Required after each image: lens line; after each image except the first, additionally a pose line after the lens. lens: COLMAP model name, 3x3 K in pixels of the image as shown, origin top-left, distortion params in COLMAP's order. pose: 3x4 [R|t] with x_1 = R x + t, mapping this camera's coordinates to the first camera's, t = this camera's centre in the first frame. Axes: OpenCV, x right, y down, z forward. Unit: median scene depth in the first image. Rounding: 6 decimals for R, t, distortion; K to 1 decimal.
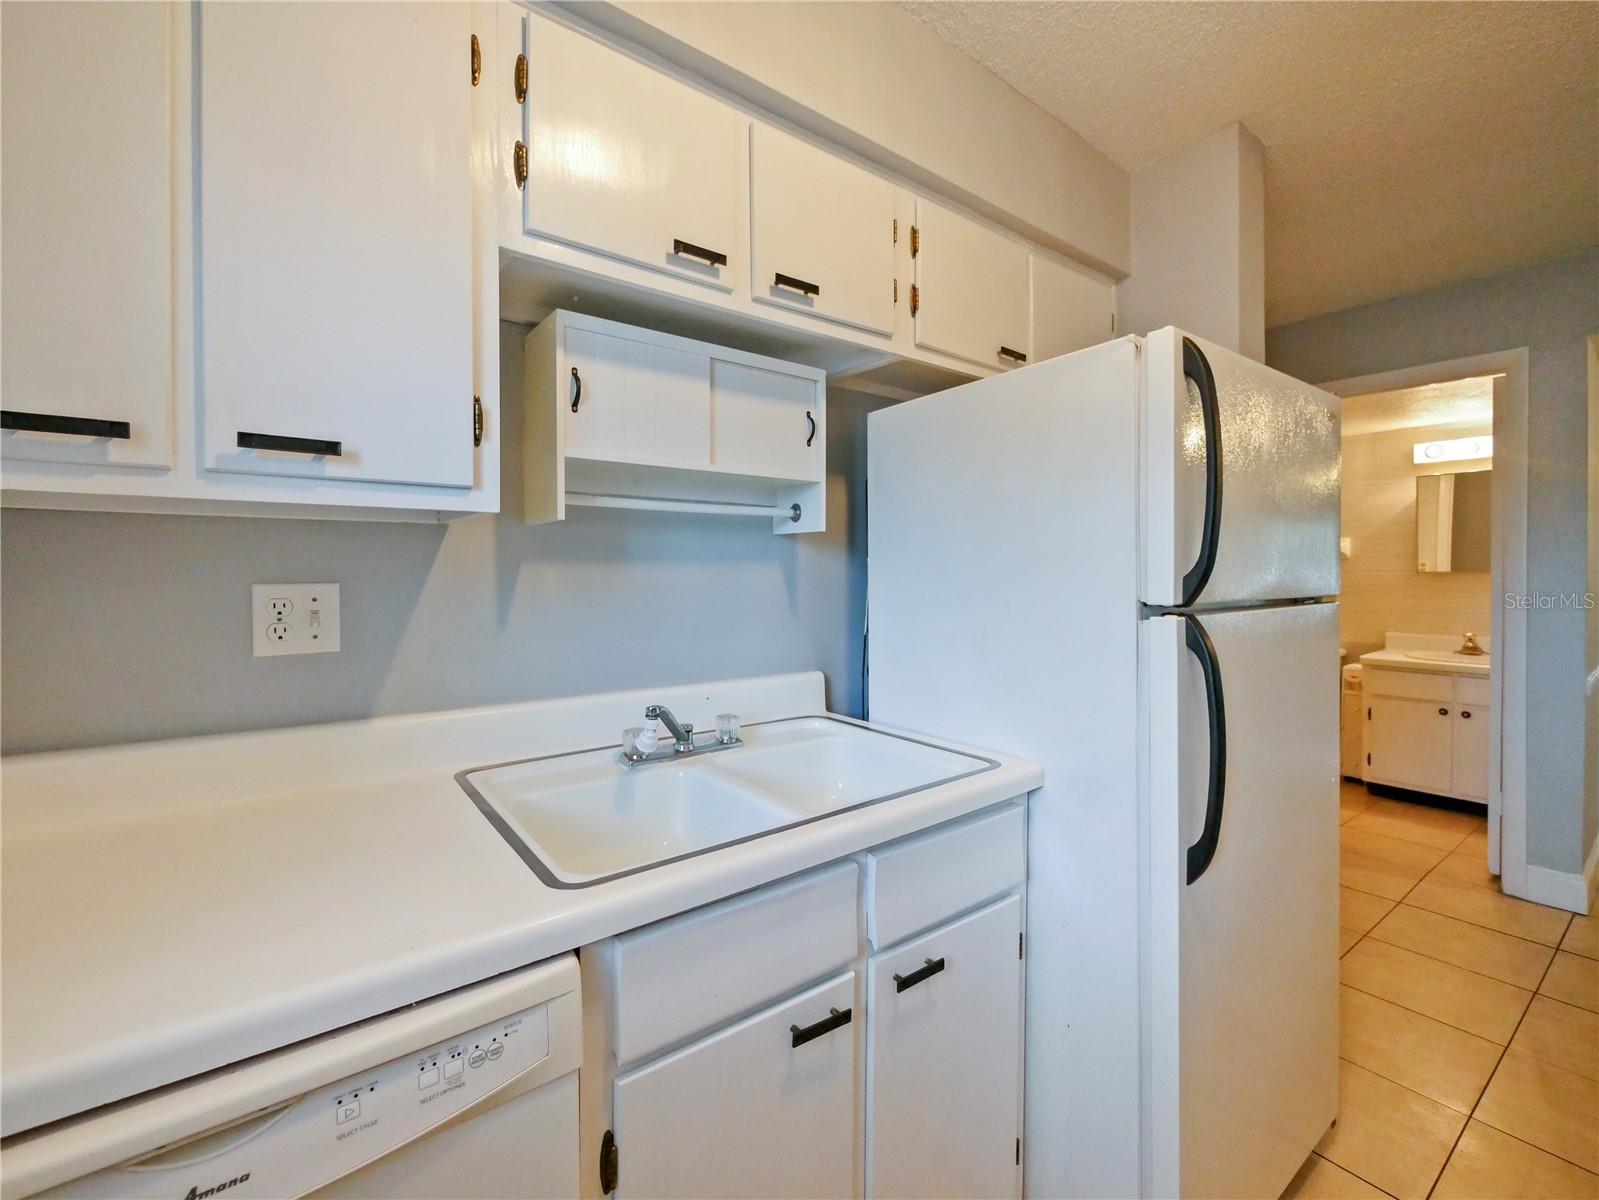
lens RADIAL K [[683.2, 0, 799.5], [0, 683.2, 600.0], [0, 0, 1]] dist [-0.016705, -0.000034]
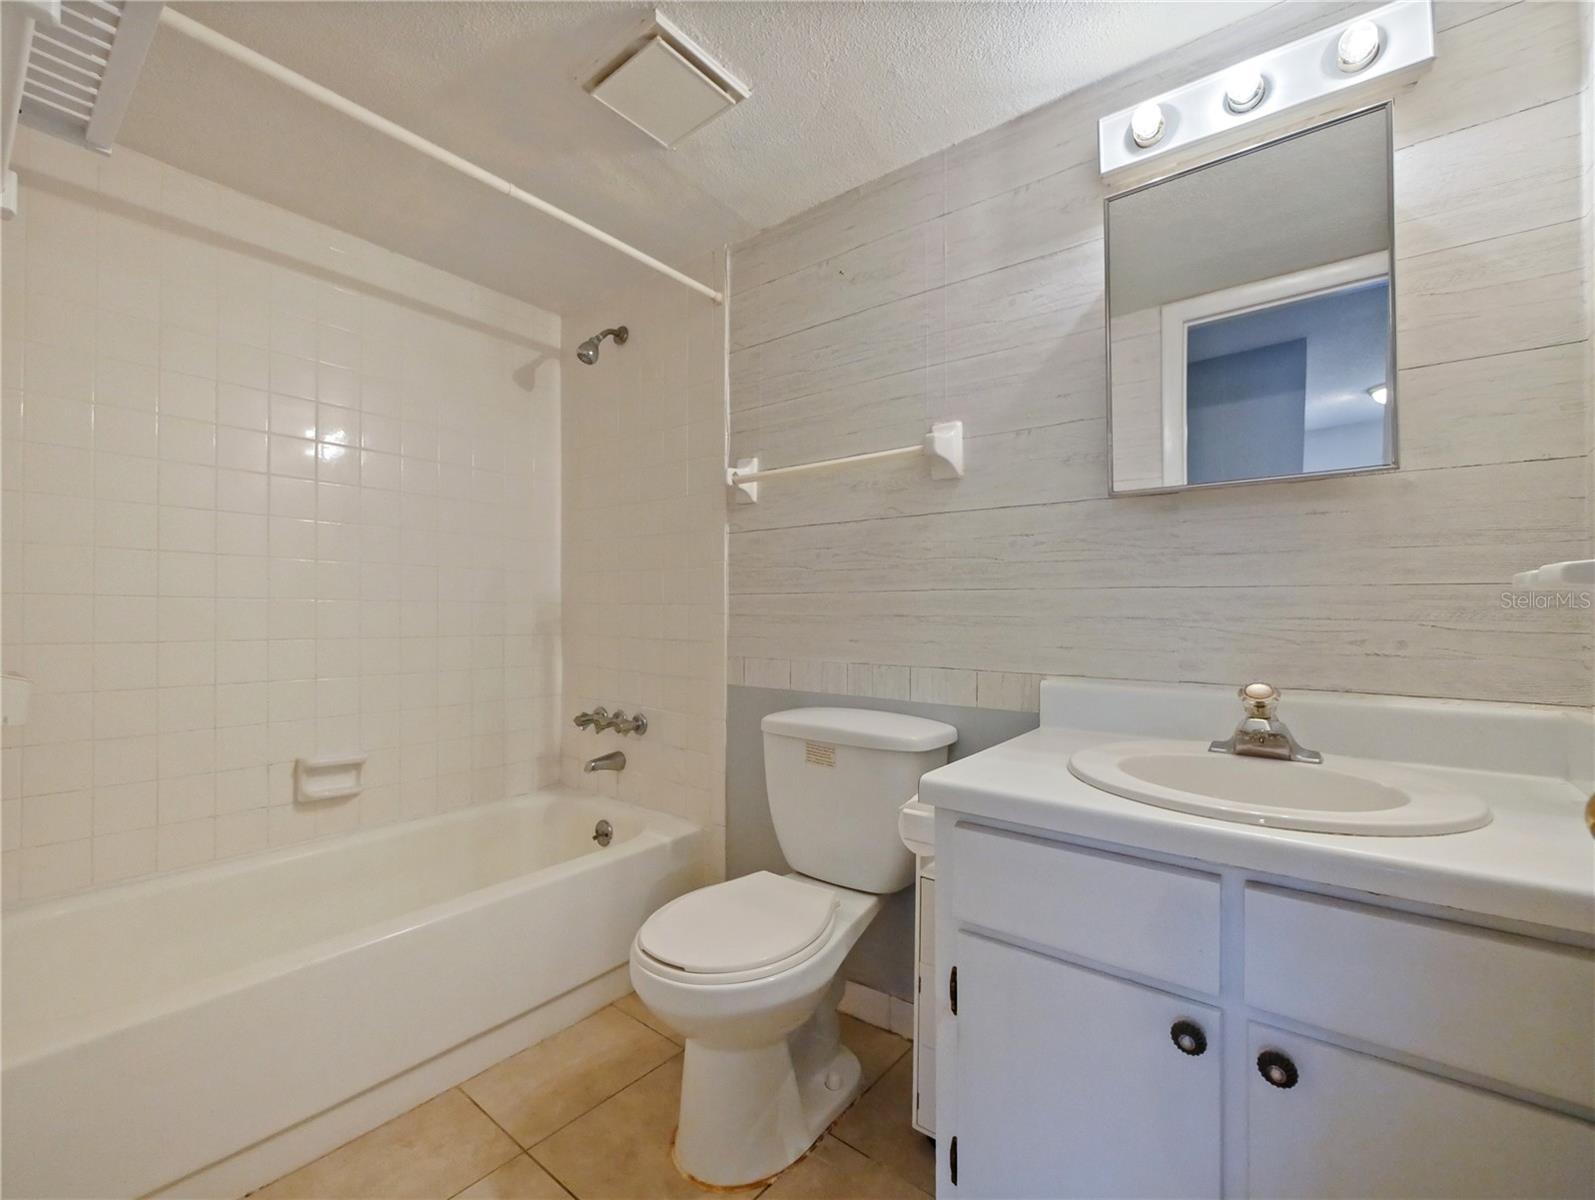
lens RADIAL K [[681.5, 0, 797.5], [0, 681.5, 600.0], [0, 0, 1]] dist [-0.016705, -0.000034]
pose [[0.968426, 0.020767, 0.248436, 0.710916], [-0.009849, 0.998934, -0.045108, 0.026231], [-0.249107, 0.041237, 0.967598, 0.745361]]
